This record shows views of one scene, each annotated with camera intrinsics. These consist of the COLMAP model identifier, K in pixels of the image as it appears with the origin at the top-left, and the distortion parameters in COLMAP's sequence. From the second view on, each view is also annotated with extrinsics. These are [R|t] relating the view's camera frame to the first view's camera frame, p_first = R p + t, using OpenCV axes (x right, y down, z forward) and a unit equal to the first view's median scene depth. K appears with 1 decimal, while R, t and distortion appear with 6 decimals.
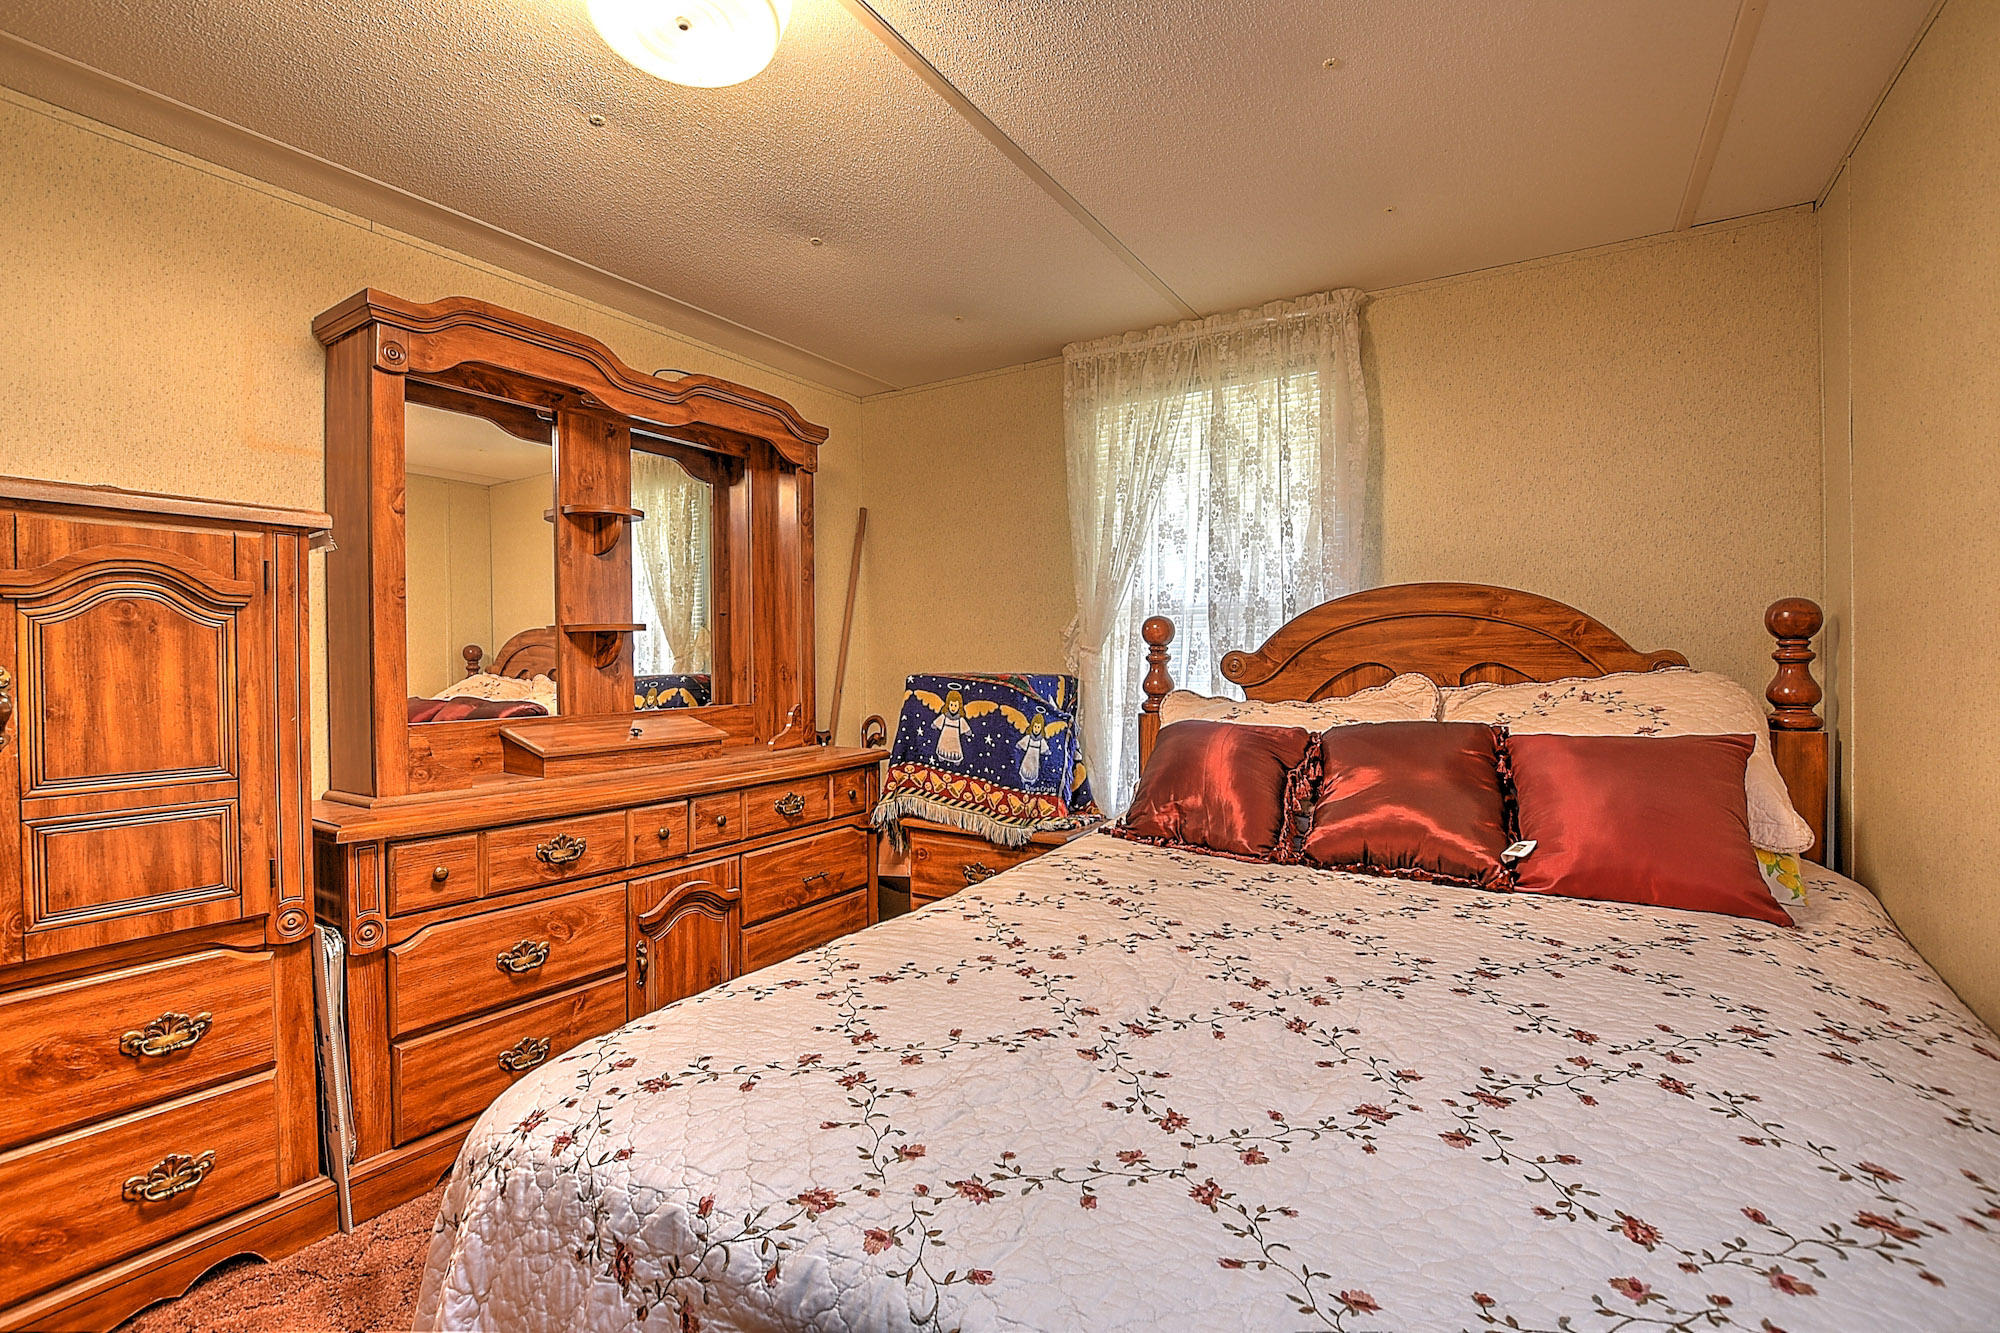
lens RADIAL K [[881.7, 0, 991.6], [0, 881.7, 663.3], [0, 0, 1]] dist [-0.036138, 0.006530]
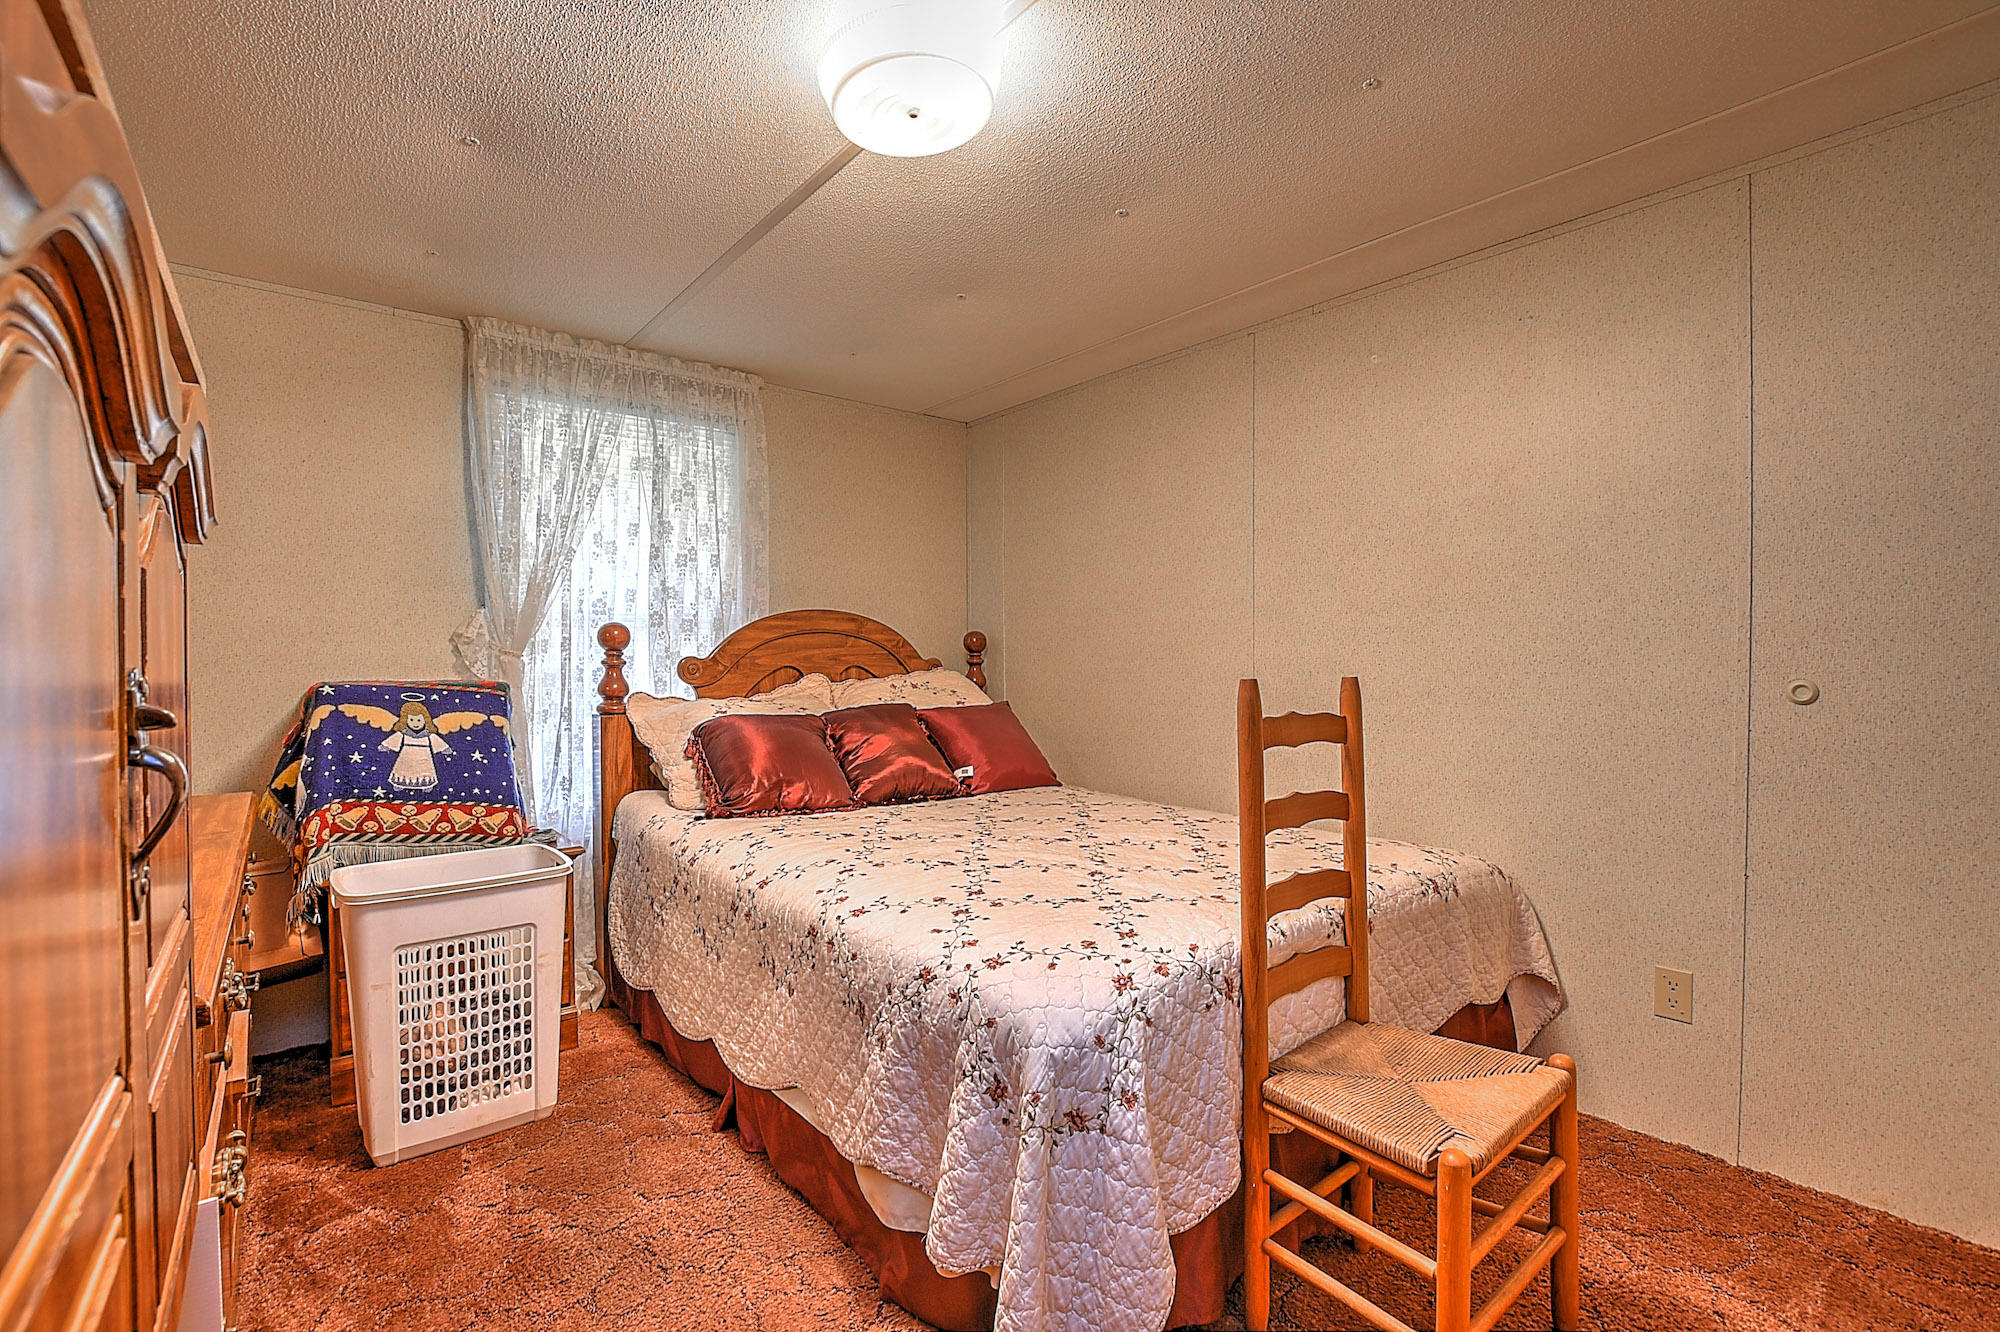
lens RADIAL K [[881.7, 0, 988.0], [0, 881.7, 663.1], [0, 0, 1]] dist [-0.036138, 0.006530]
pose [[0.312856, 0.000736, 0.949800, -0.661201], [0.006658, 0.999973, -0.002967, 0.000902], [-0.949777, 0.007252, 0.312843, 0.251631]]
